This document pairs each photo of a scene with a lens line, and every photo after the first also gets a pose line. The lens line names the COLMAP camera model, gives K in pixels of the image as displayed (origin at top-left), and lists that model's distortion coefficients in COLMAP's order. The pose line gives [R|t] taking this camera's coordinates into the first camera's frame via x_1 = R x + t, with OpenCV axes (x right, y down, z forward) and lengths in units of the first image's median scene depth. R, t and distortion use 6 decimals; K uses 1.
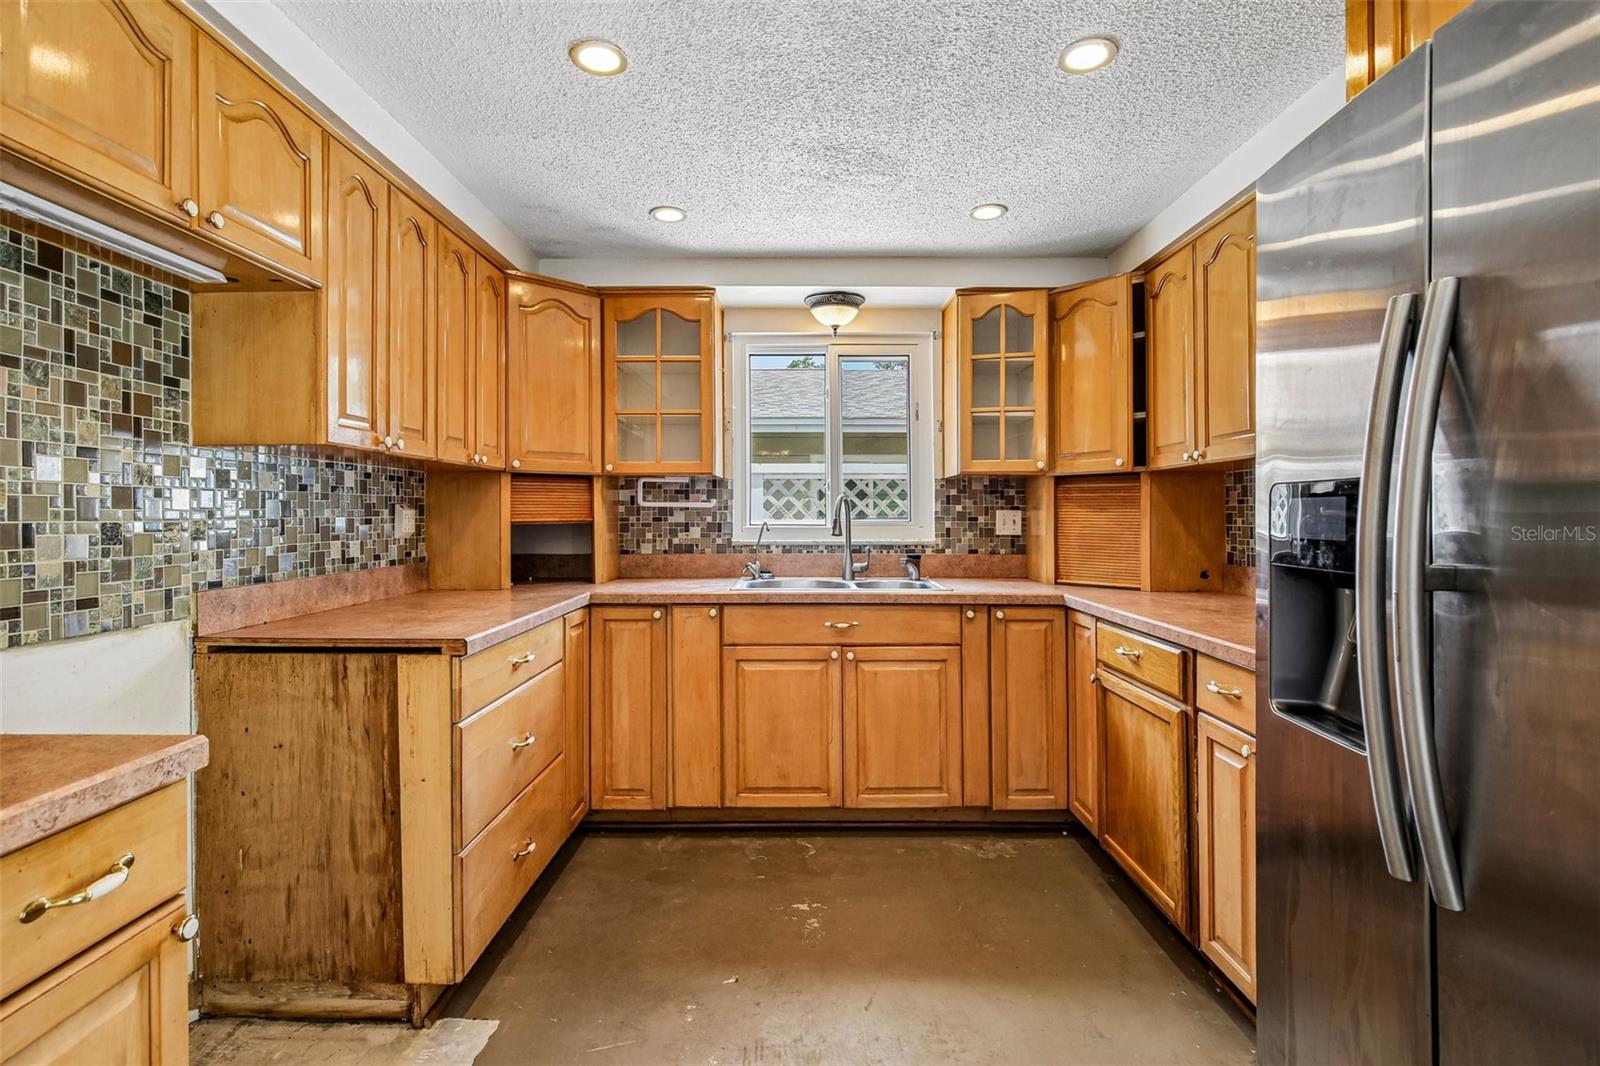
lens RADIAL K [[749.8, 0, 799.6], [0, 749.8, 513.1], [0, 0, 1]] dist [-0.026153, 0.005232]
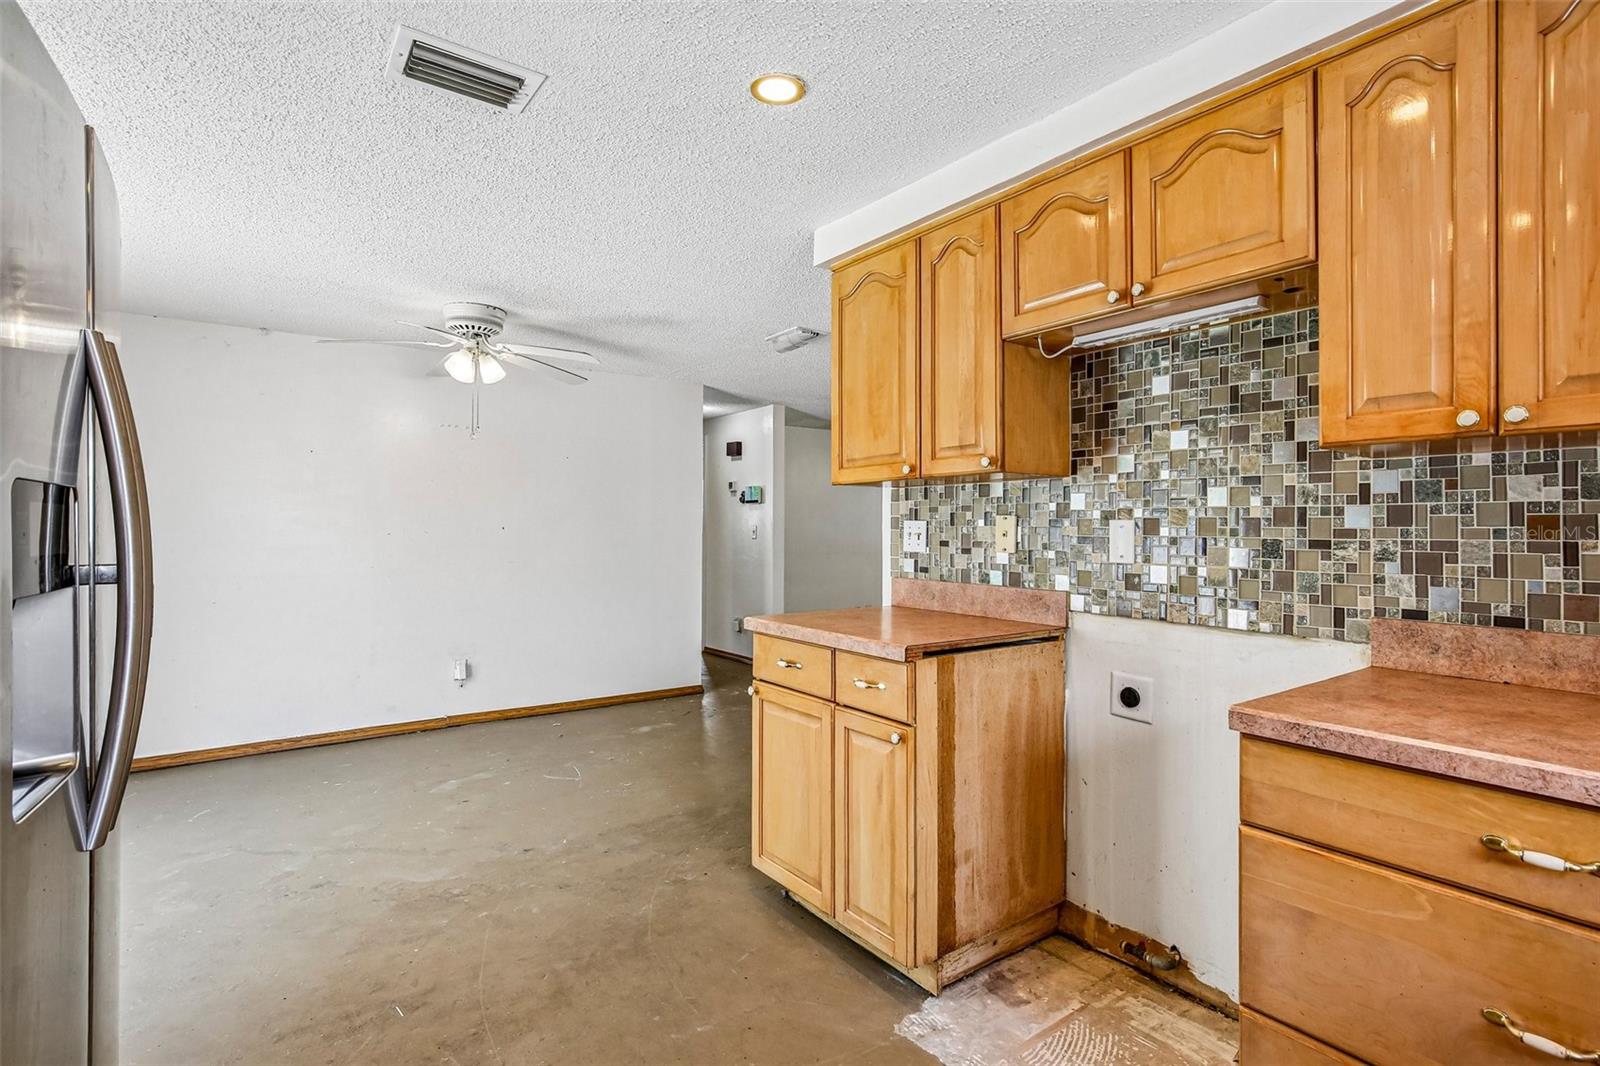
lens RADIAL K [[749.8, 0, 768.1], [0, 749.8, 538.2], [0, 0, 1]] dist [-0.026153, 0.005232]
pose [[-0.815534, 0.001814, -0.578706, 0.369060], [-0.005607, 0.999923, 0.011035, 0.002956], [0.578682, 0.012244, -0.815461, 1.460399]]
